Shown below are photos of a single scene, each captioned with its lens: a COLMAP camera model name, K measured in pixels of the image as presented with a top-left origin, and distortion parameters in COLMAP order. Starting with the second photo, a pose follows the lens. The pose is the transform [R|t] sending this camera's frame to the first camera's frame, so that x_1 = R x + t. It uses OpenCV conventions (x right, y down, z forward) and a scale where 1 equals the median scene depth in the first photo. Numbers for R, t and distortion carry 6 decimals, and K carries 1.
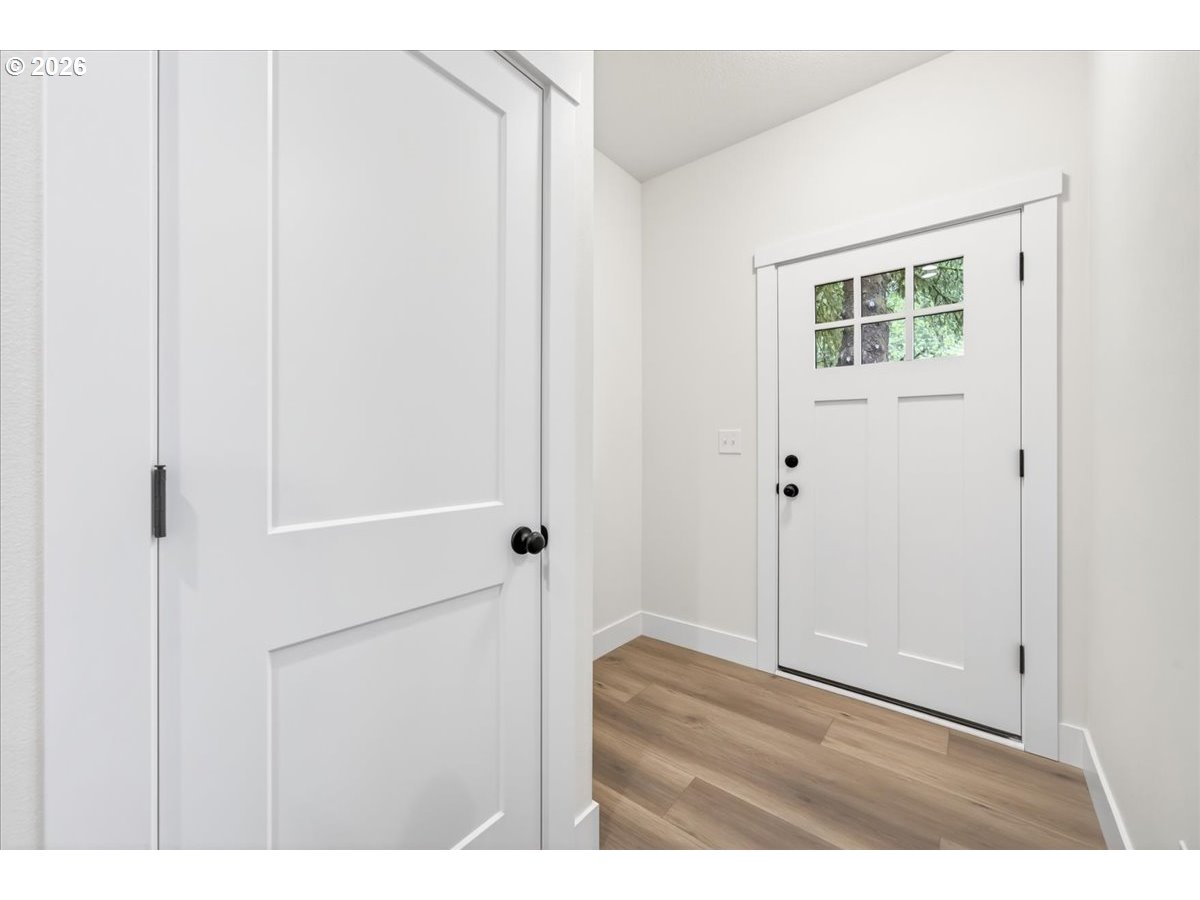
lens RADIAL K [[477.3, 0, 610.0], [0, 477.3, 442.3], [0, 0, 1]] dist [-0.000860, 0.000215]
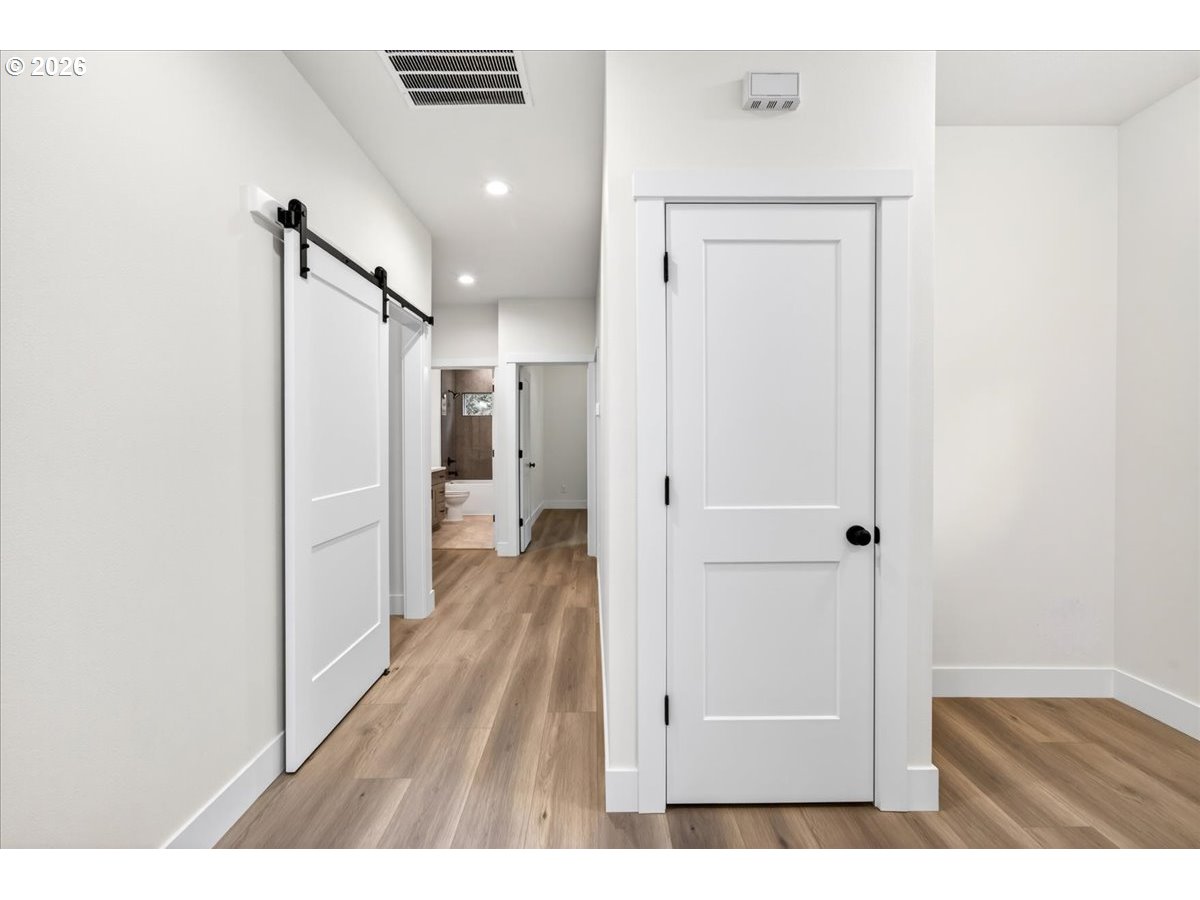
lens RADIAL K [[477.3, 0, 600.0], [0, 477.3, 443.8], [0, 0, 1]] dist [-0.000860, 0.000215]
pose [[0.630650, 0.001396, -0.776066, 0.281565], [0.003430, 0.999984, 0.004586, -0.048899], [0.776060, -0.005555, 0.630635, -0.309078]]
